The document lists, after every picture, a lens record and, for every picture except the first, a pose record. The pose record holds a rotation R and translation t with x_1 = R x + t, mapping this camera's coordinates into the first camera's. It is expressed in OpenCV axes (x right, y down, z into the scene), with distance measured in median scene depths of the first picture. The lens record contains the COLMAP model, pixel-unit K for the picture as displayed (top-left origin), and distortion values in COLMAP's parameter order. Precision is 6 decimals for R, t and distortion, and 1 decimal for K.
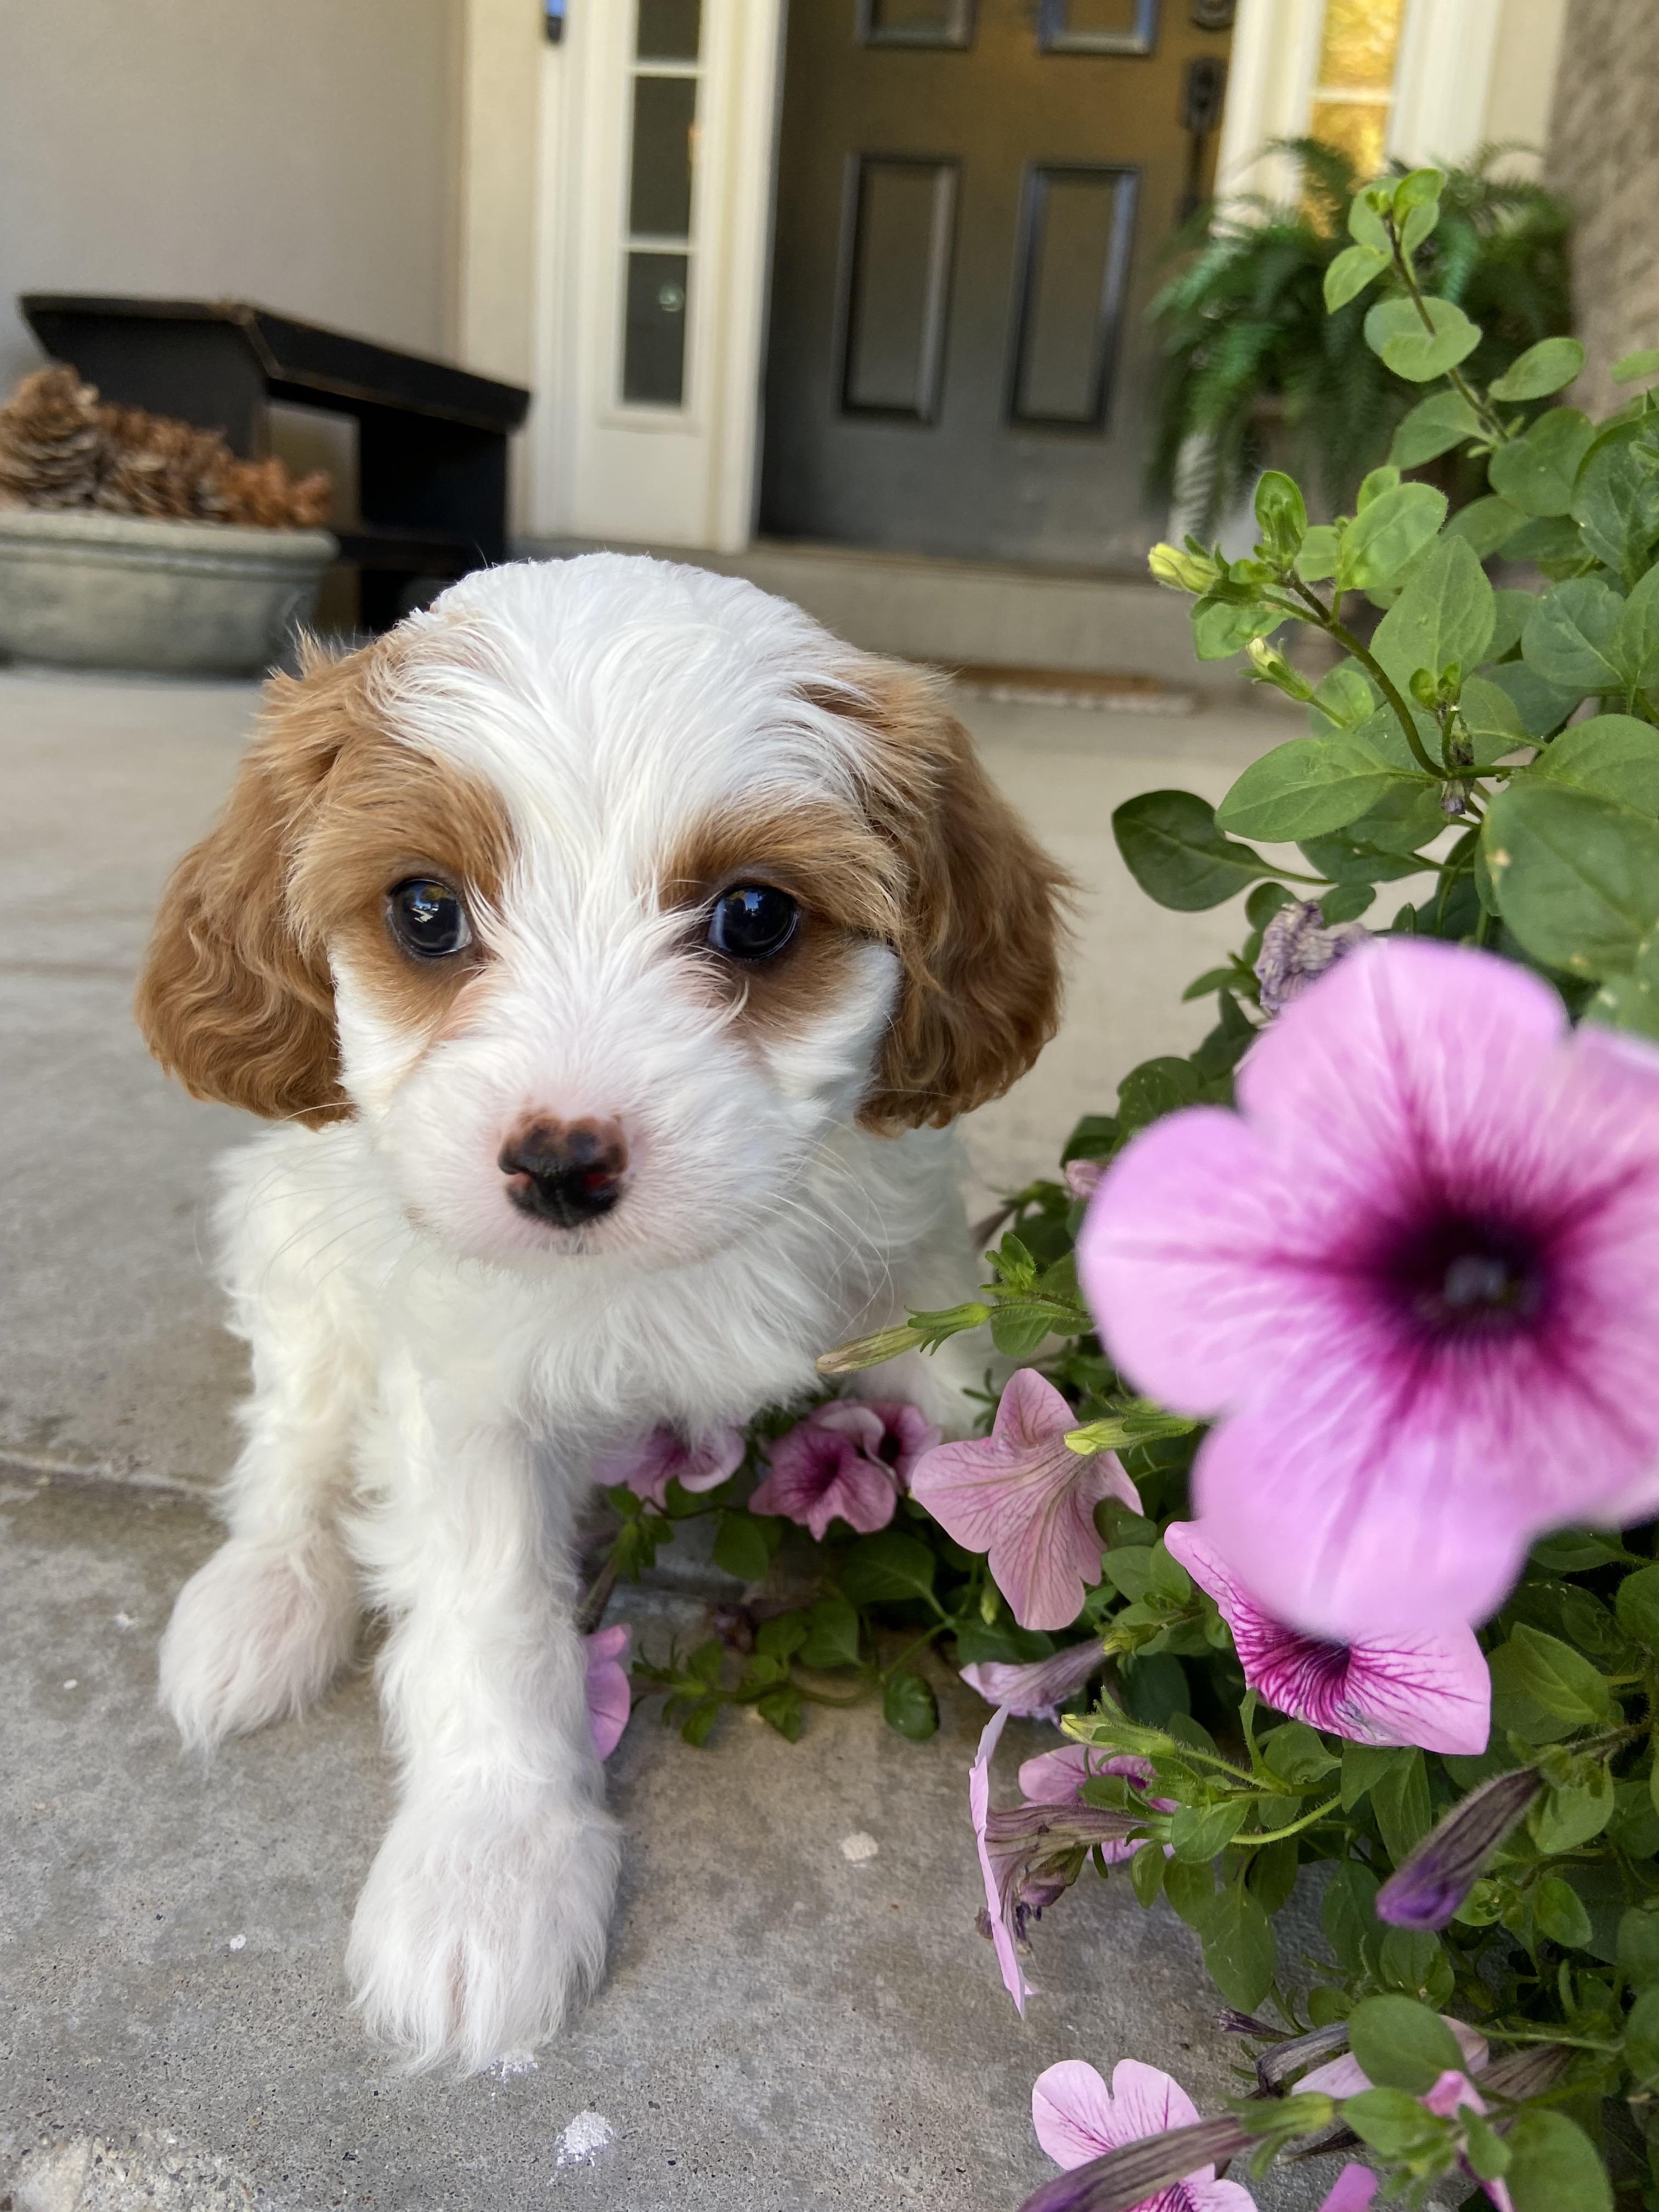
lens RADIAL K [[1776.5, 0, 820.1], [0, 1776.5, 1106.2], [0, 0, 1]] dist [0.076514, -0.133684]
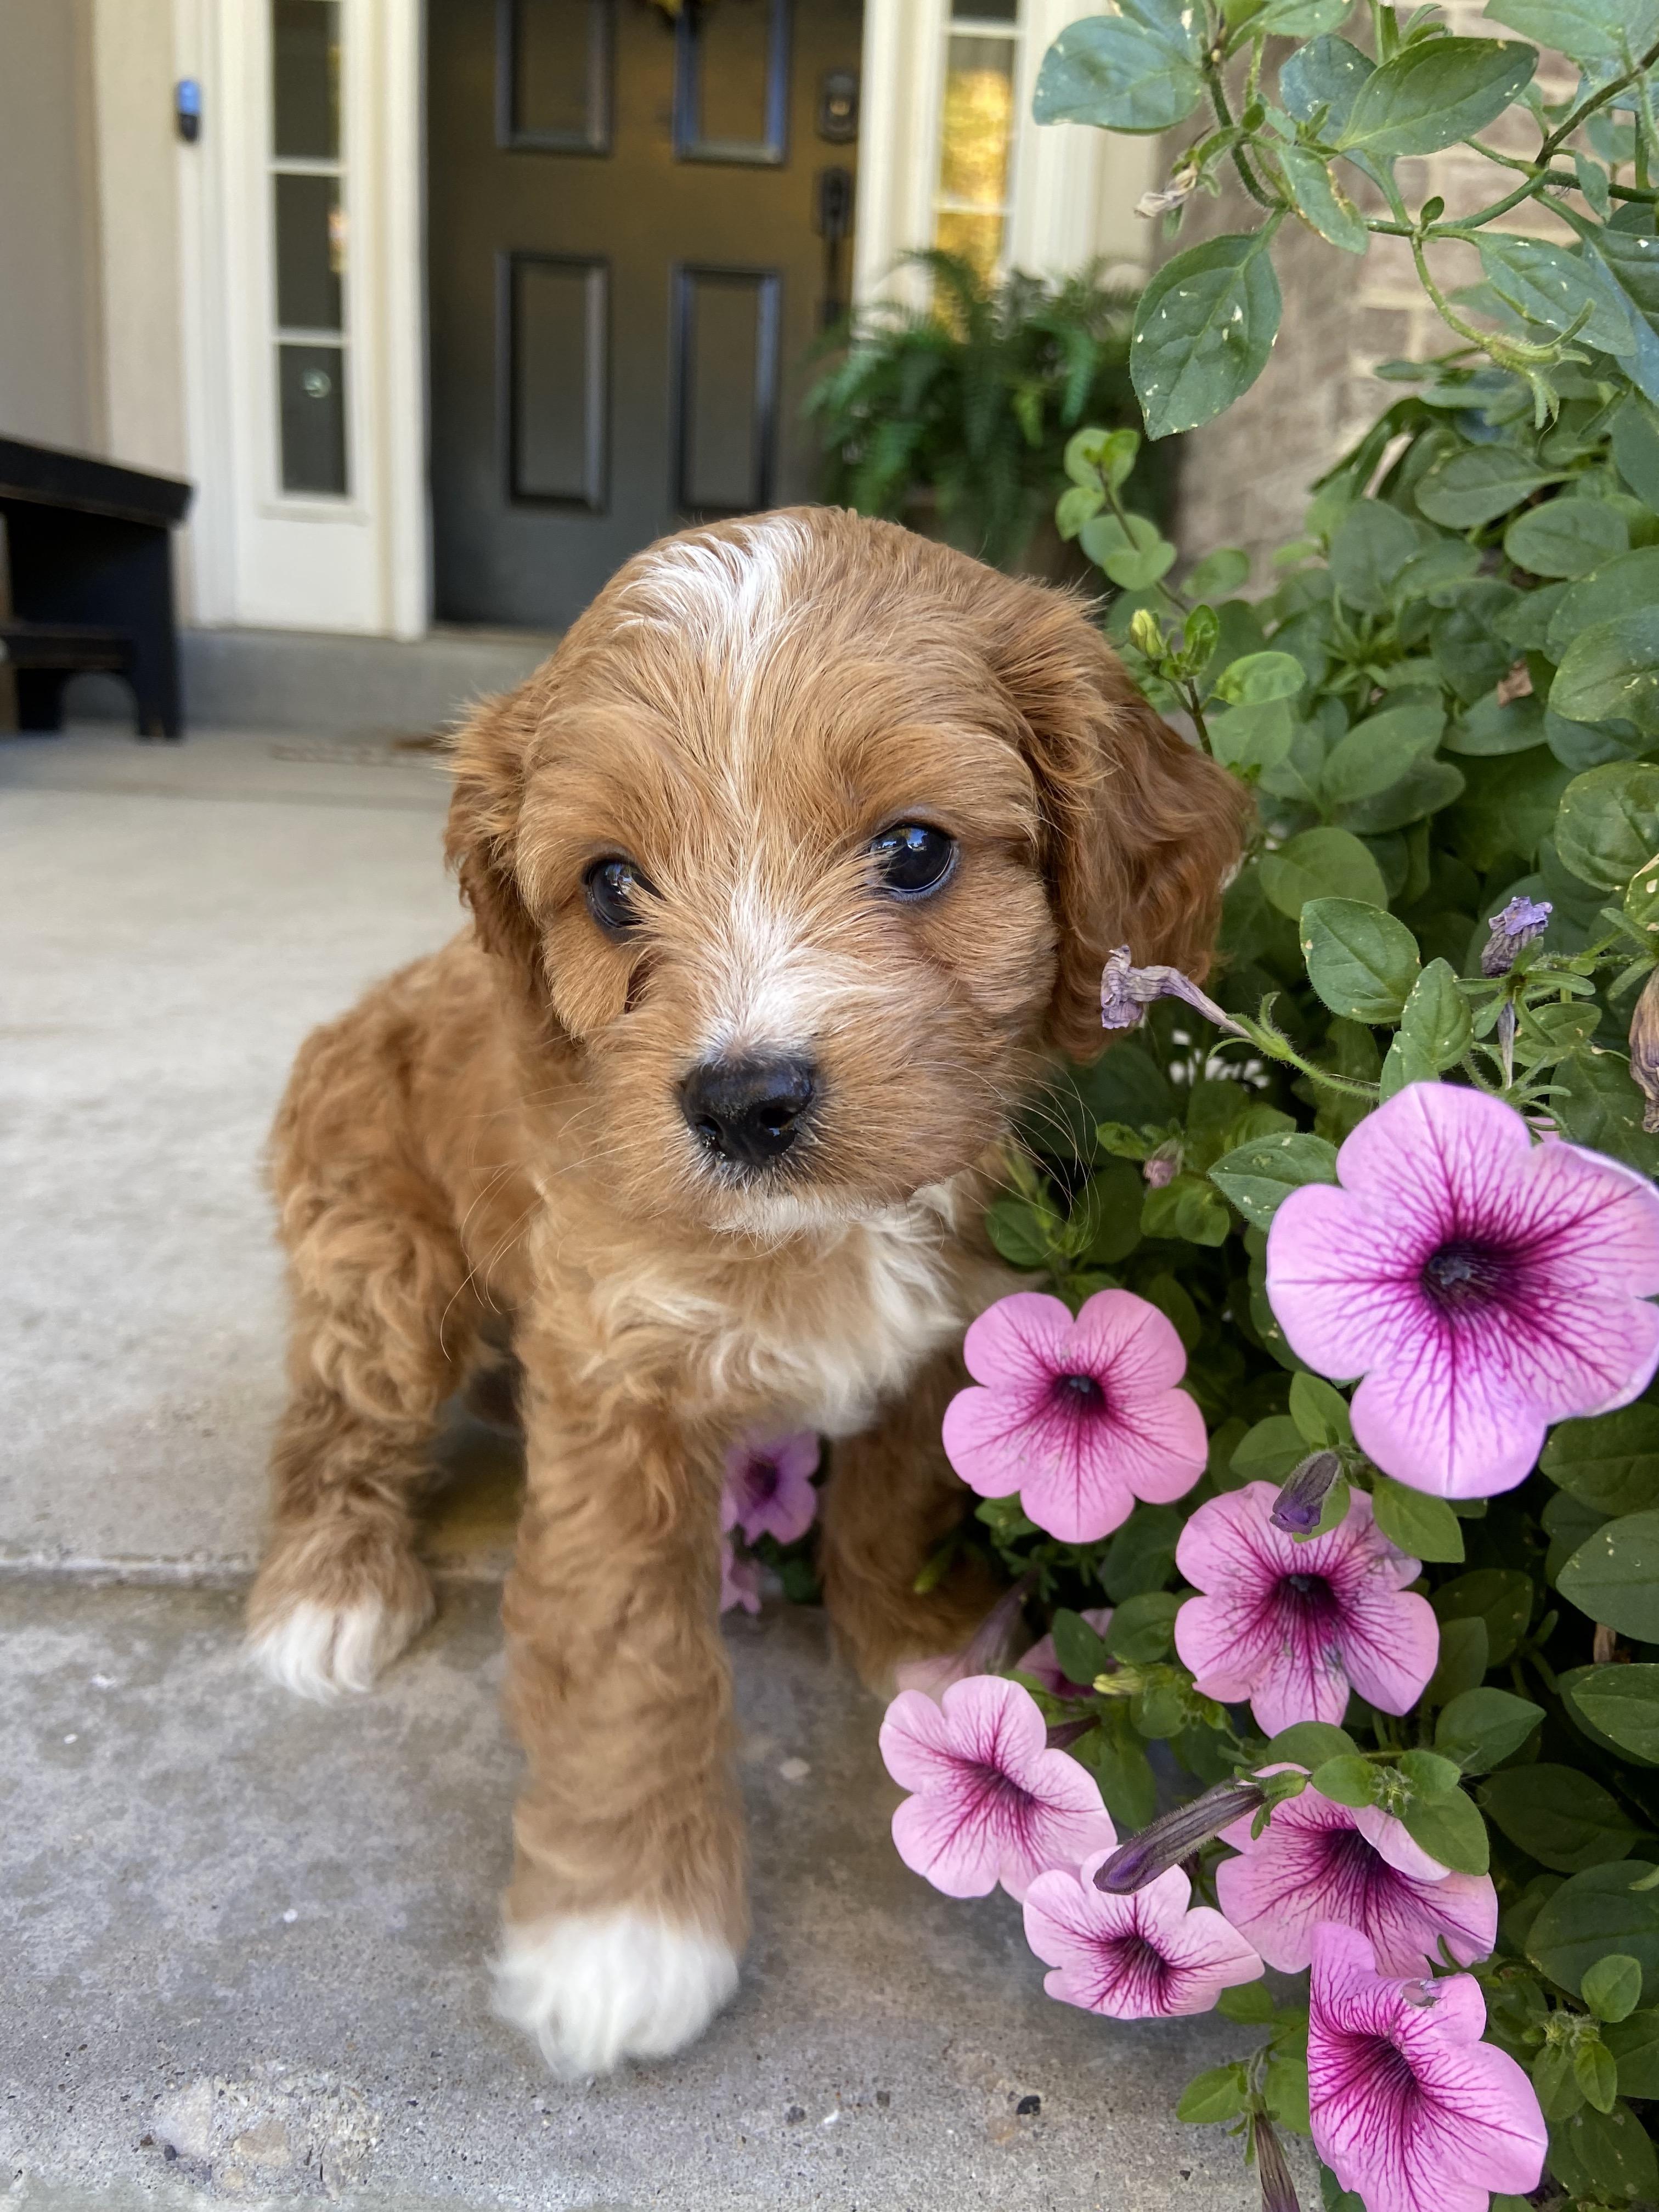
lens RADIAL K [[1776.5, 0, 841.7], [0, 1776.5, 1104.8], [0, 0, 1]] dist [0.076514, -0.133684]
pose [[0.980843, -0.073373, 0.180454, -0.095351], [0.079951, 0.996364, -0.029442, -0.000506], [-0.177638, 0.043306, 0.983143, -0.163665]]
